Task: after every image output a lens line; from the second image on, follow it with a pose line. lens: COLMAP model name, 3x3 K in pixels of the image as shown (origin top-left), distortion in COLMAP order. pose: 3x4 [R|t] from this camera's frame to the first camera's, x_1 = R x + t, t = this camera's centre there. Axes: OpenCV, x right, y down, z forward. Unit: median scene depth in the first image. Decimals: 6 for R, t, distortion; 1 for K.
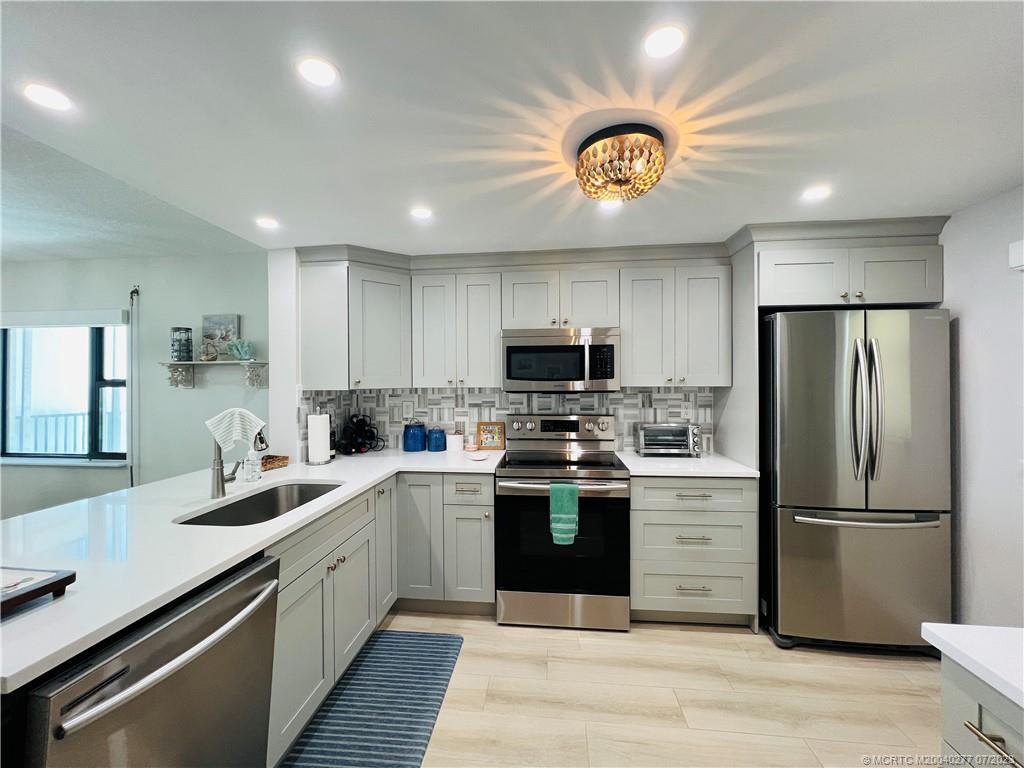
lens RADIAL K [[411.1, 0, 510.1], [0, 411.1, 382.0], [0, 0, 1]] dist [-0.002387, 0.000074]
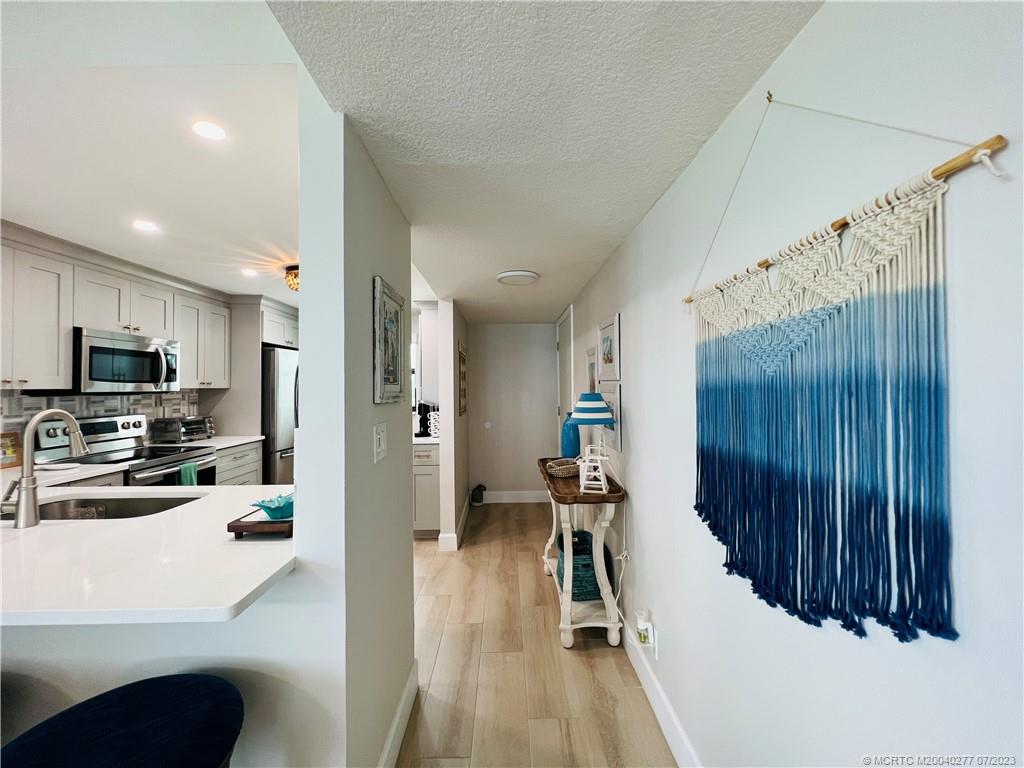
lens RADIAL K [[411.1, 0, 510.1], [0, 411.1, 382.0], [0, 0, 1]] dist [-0.002387, 0.000074]
pose [[-0.115862, 0.017677, 0.993108, -1.065395], [0.009069, 0.999819, -0.016738, 0.022559], [-0.993224, 0.007067, -0.116001, 0.131151]]
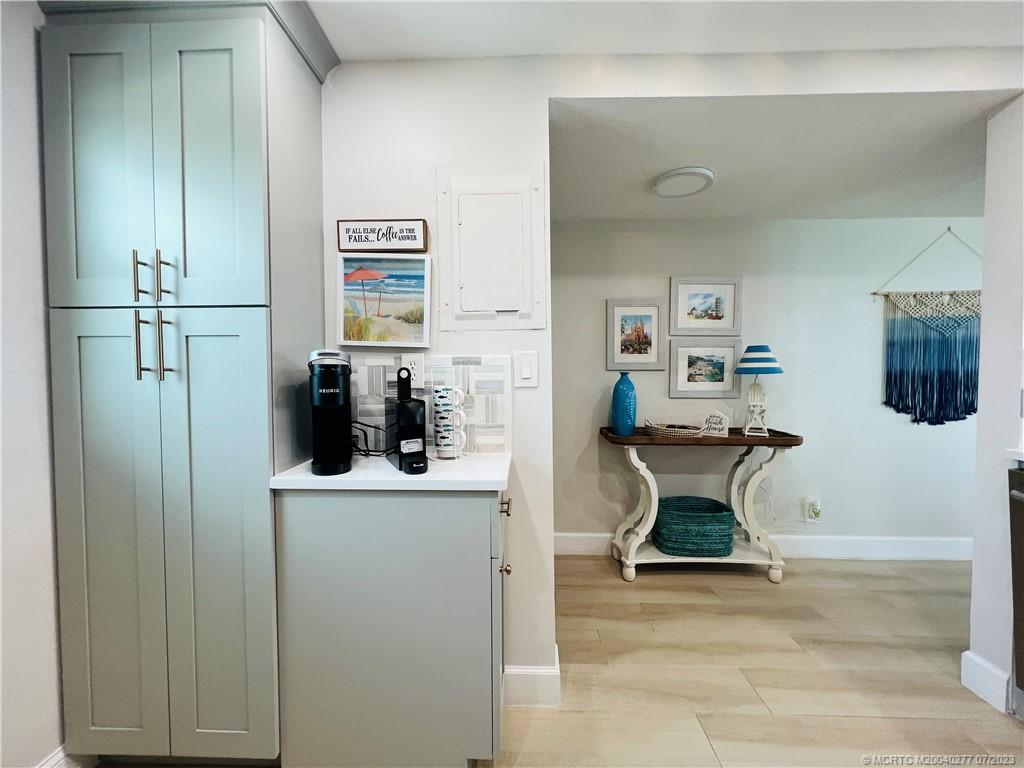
lens RADIAL K [[411.1, 0, 510.1], [0, 411.1, 382.0], [0, 0, 1]] dist [-0.002387, 0.000074]
pose [[-0.997210, 0.012550, -0.073586, 0.315756], [0.010351, 0.999491, 0.030191, 0.079111], [0.073927, 0.029345, -0.996832, 0.719790]]
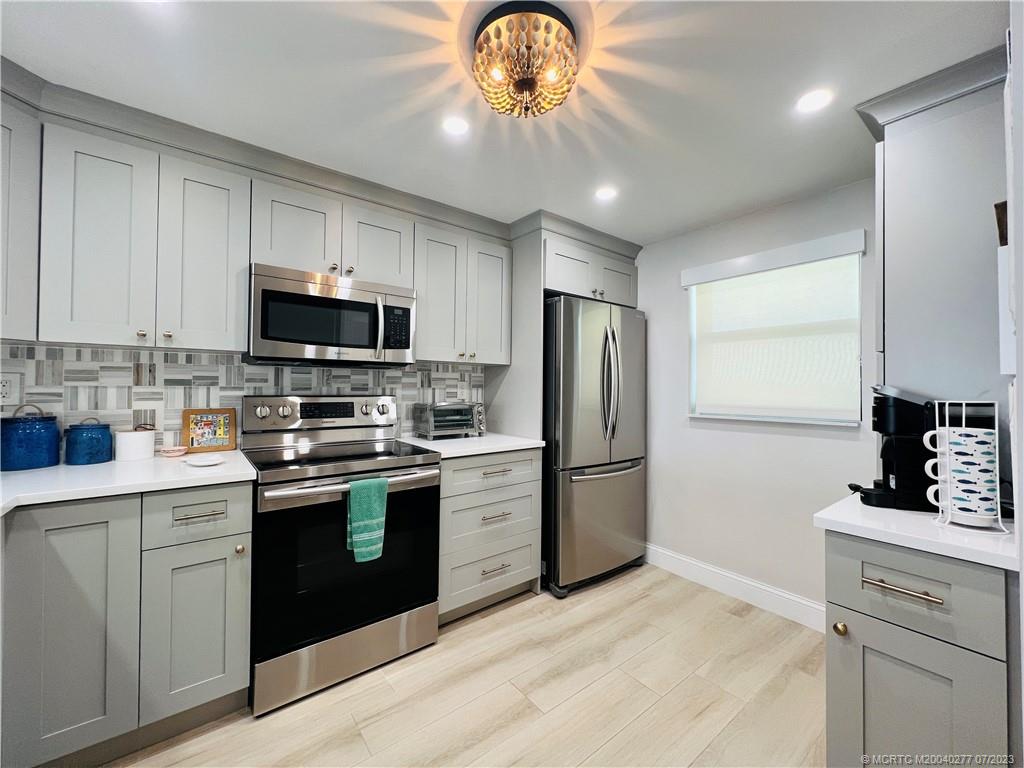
lens RADIAL K [[411.1, 0, 510.1], [0, 411.1, 382.0], [0, 0, 1]] dist [-0.002387, 0.000074]
pose [[0.718546, 0.020260, 0.695185, -0.177351], [-0.011730, 0.999786, -0.017013, 0.069360], [-0.695381, 0.004070, 0.718630, 0.242019]]
